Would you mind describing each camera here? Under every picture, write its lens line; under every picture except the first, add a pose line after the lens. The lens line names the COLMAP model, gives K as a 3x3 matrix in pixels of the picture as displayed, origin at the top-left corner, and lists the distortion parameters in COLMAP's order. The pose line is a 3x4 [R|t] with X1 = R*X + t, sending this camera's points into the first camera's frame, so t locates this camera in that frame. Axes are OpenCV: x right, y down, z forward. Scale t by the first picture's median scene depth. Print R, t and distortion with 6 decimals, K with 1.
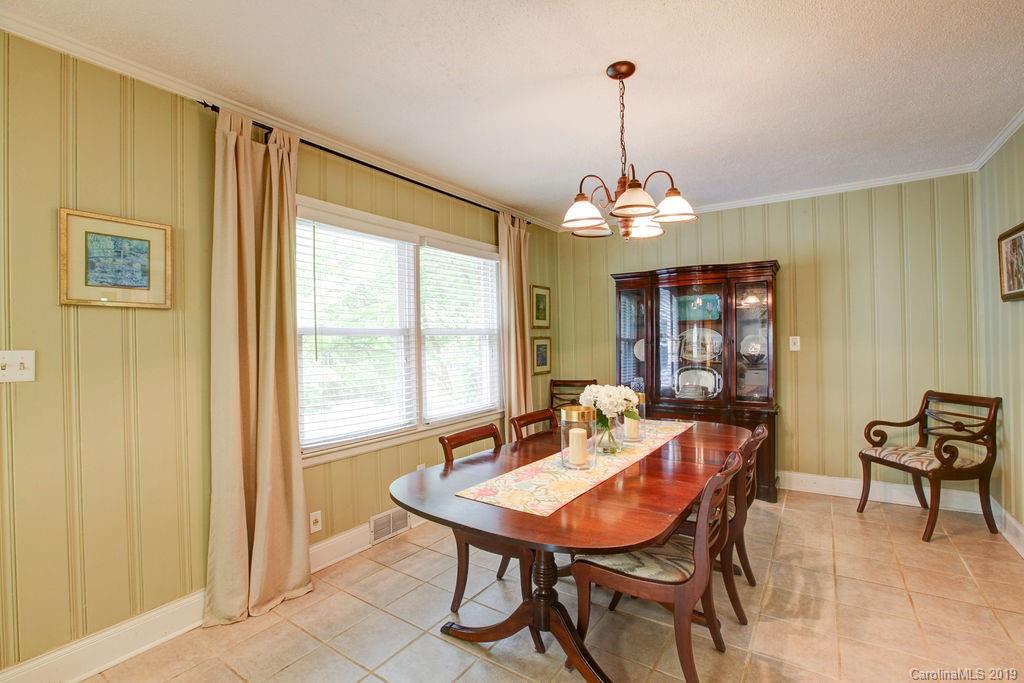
lens RADIAL K [[464.8, 0, 512.0], [0, 464.8, 341.5], [0, 0, 1]] dist [-0.057804, 0.019527]
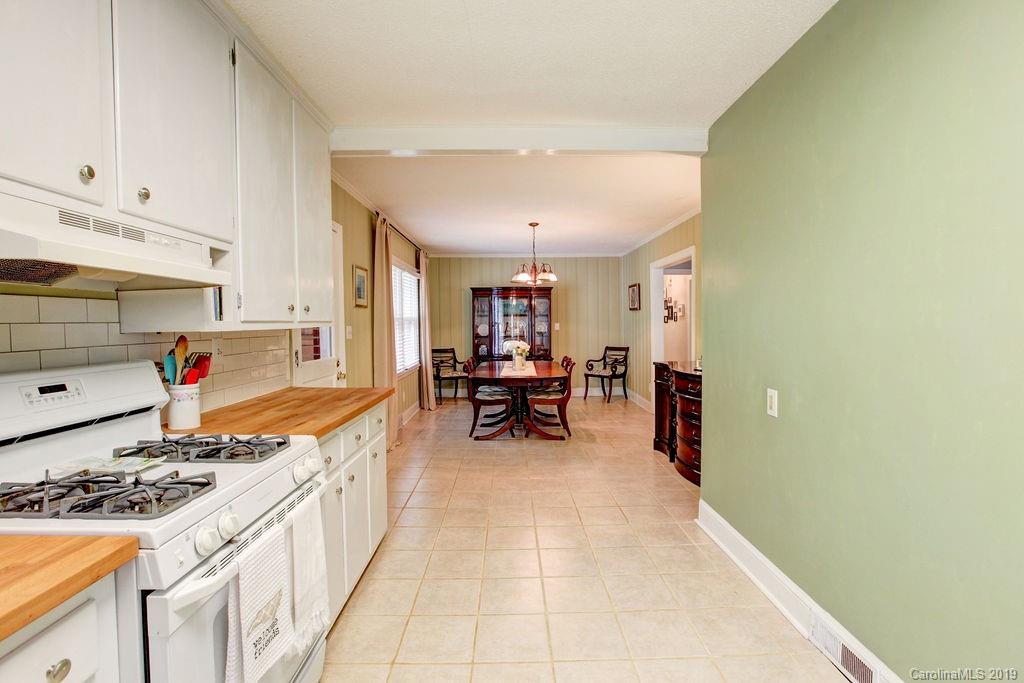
lens RADIAL K [[464.8, 0, 512.0], [0, 464.8, 341.5], [0, 0, 1]] dist [-0.057804, 0.019527]
pose [[0.824180, -0.015488, 0.566115, -0.875098], [-0.001394, 0.999567, 0.029376, 0.014532], [-0.566326, -0.025001, 0.823802, -0.740566]]
